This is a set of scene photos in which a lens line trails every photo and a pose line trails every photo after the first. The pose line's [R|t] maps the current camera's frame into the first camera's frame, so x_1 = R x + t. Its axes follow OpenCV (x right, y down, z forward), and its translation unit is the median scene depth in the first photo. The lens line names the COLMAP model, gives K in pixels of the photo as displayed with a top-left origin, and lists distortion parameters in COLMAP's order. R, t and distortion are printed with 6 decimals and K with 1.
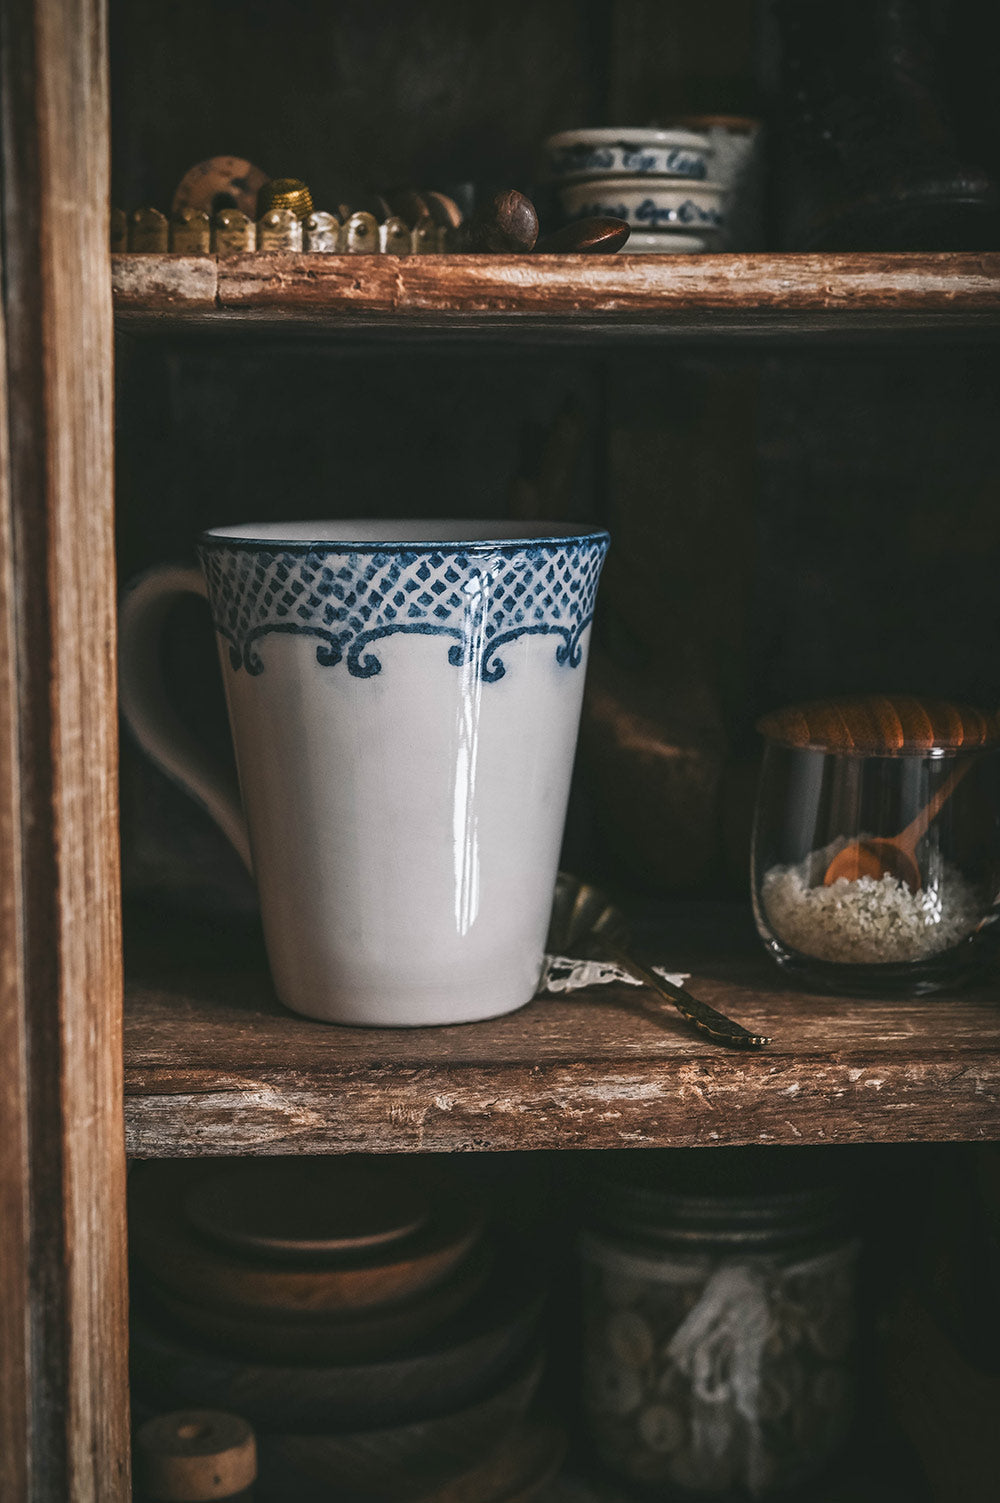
lens RADIAL K [[2582.0, 0, 488.3], [0, 2582.0, 769.0], [0, 0, 1]] dist [0.034345, 0.000000]
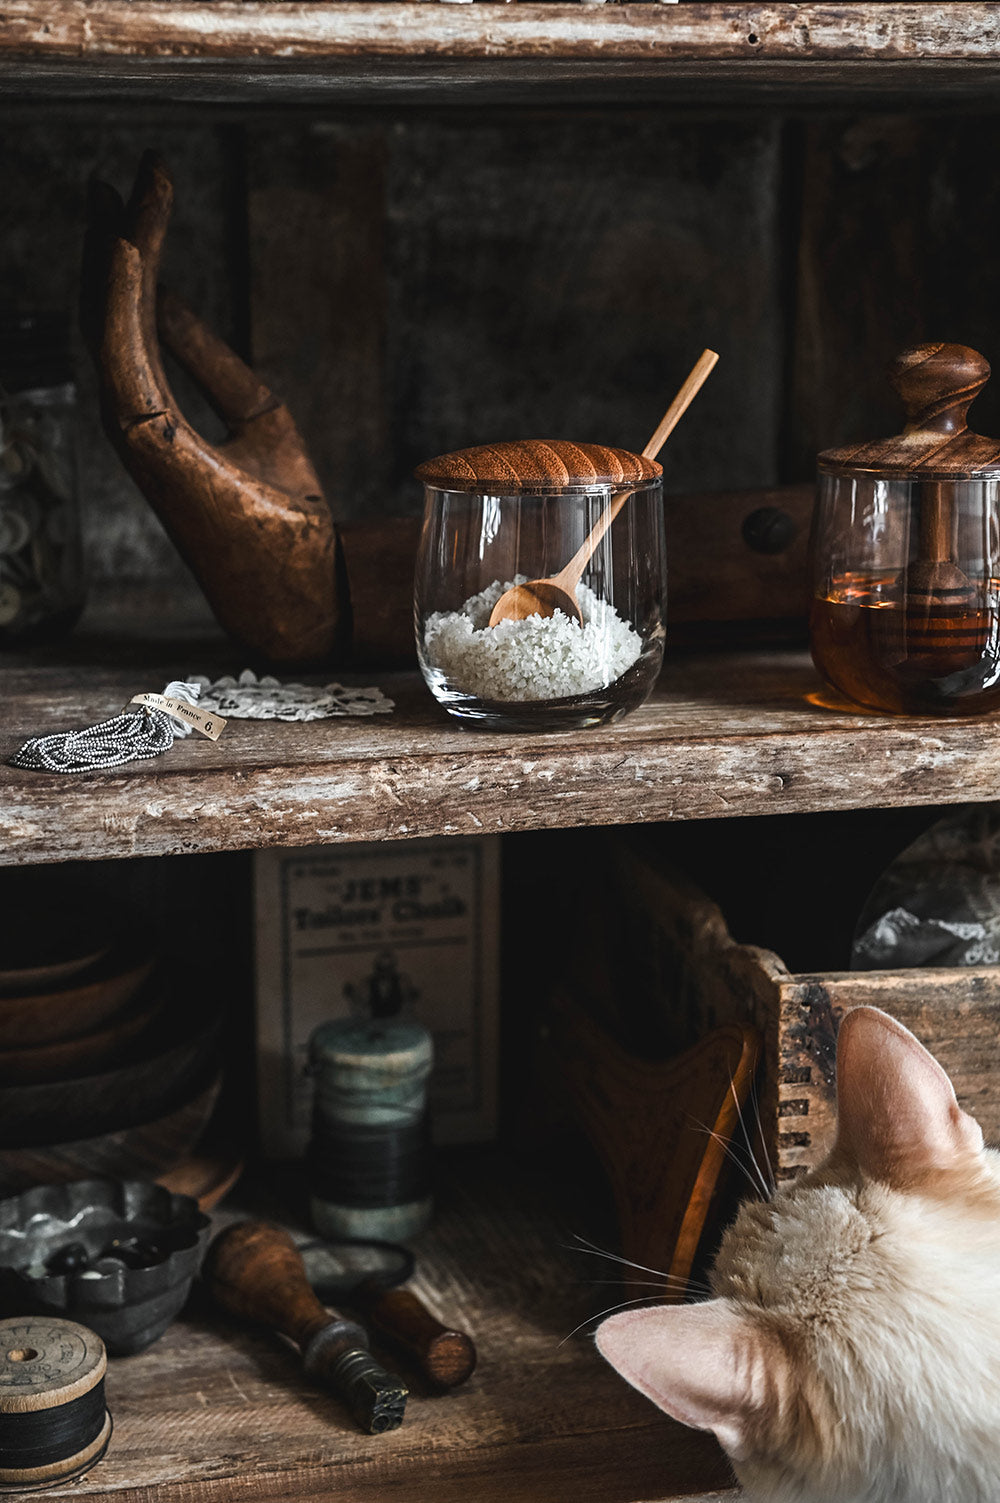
lens RADIAL K [[2582.0, 0, 495.8], [0, 2582.0, 764.4], [0, 0, 1]] dist [0.034345, 0.000000]
pose [[0.984138, -0.043294, 0.172043, -0.061112], [0.031491, 0.996997, 0.070749, 0.038737], [-0.174589, -0.064209, 0.982546, -0.078316]]
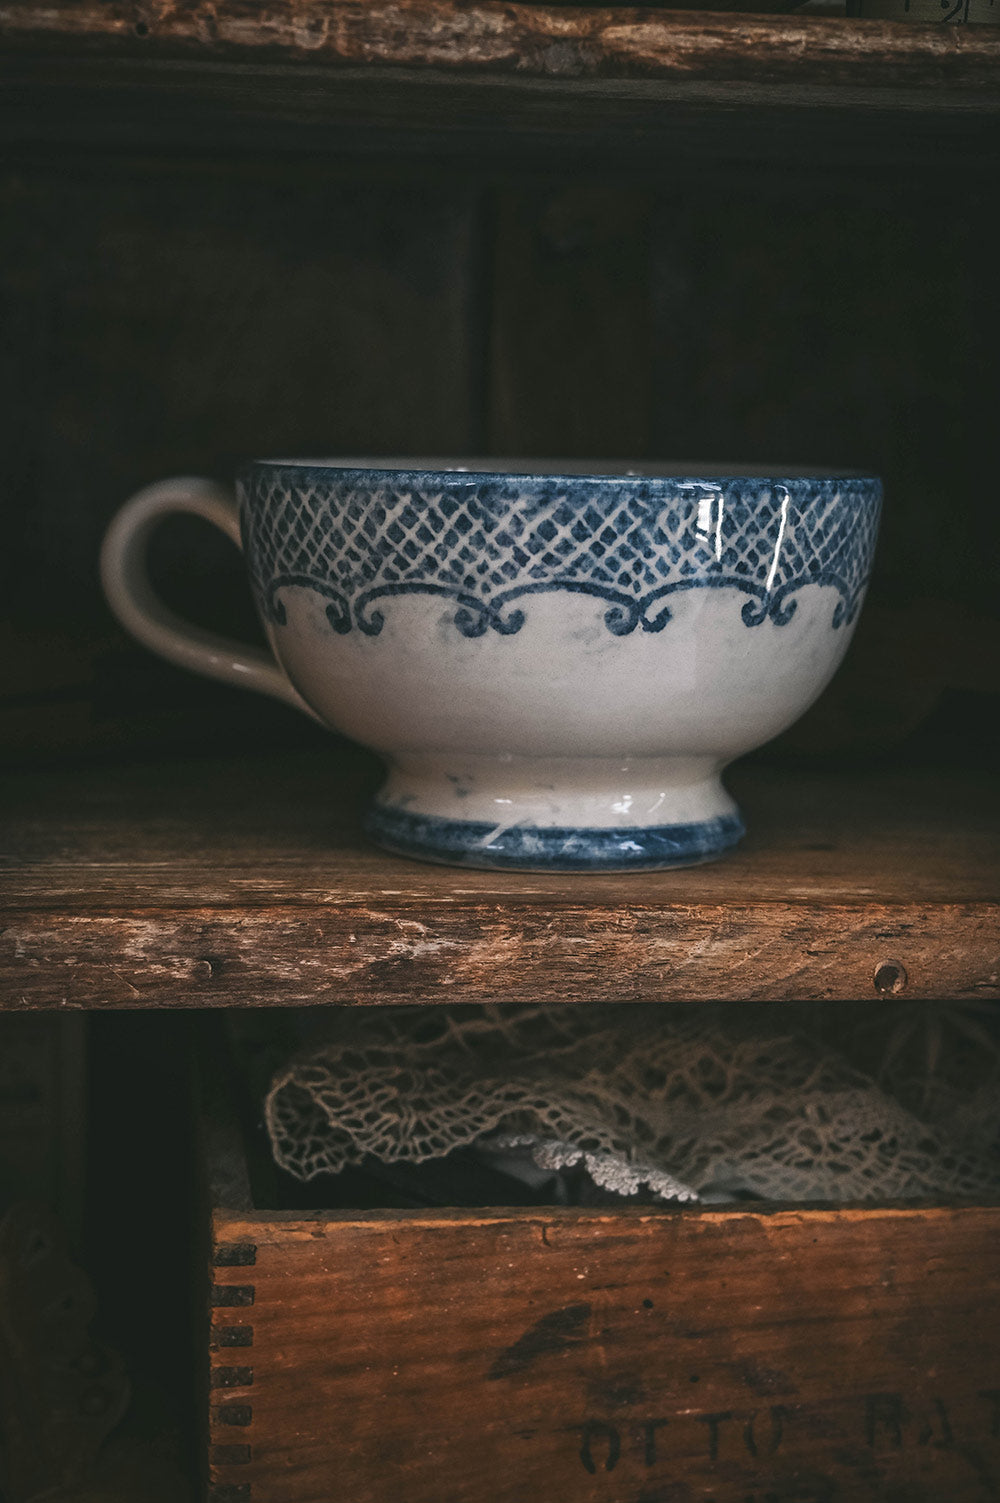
lens RADIAL K [[2582.0, 0, 522.6], [0, 2582.0, 778.2], [0, 0, 1]] dist [0.034345, 0.000000]
pose [[0.994260, 0.008104, 0.106679, 0.267024], [-0.009948, 0.999810, 0.016766, 0.048326], [-0.106523, -0.017731, 0.994152, 0.107354]]
